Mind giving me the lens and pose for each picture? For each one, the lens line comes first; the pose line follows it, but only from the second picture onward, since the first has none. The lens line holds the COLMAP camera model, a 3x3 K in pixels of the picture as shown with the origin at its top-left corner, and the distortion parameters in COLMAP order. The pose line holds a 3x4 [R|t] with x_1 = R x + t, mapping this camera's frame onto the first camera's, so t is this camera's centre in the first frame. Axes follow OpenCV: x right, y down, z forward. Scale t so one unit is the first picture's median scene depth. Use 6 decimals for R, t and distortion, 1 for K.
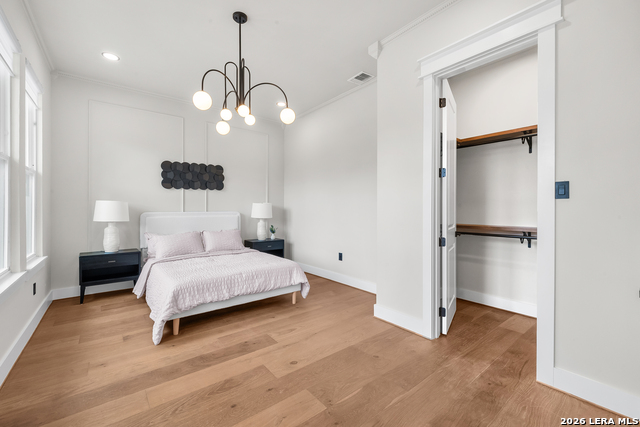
lens RADIAL K [[270.1, 0, 325.4], [0, 270.1, 209.1], [0, 0, 1]] dist [0.004590, -0.002475]
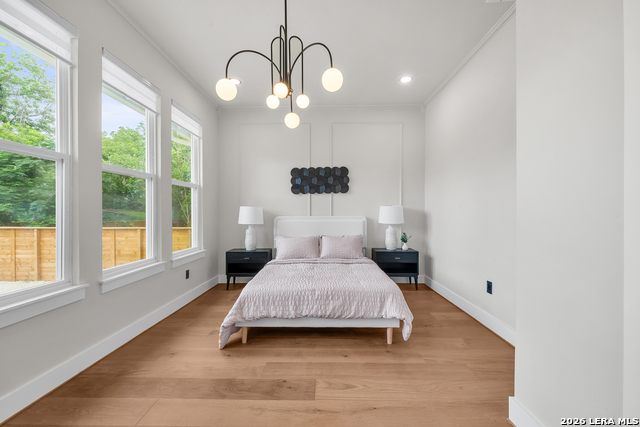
lens RADIAL K [[270.1, 0, 315.5], [0, 270.1, 212.3], [0, 0, 1]] dist [0.004590, -0.002475]
pose [[0.760961, -0.005928, -0.648770, 0.207445], [0.003796, 0.999982, -0.004685, 0.001280], [0.648786, 0.001102, 0.760970, 0.323926]]
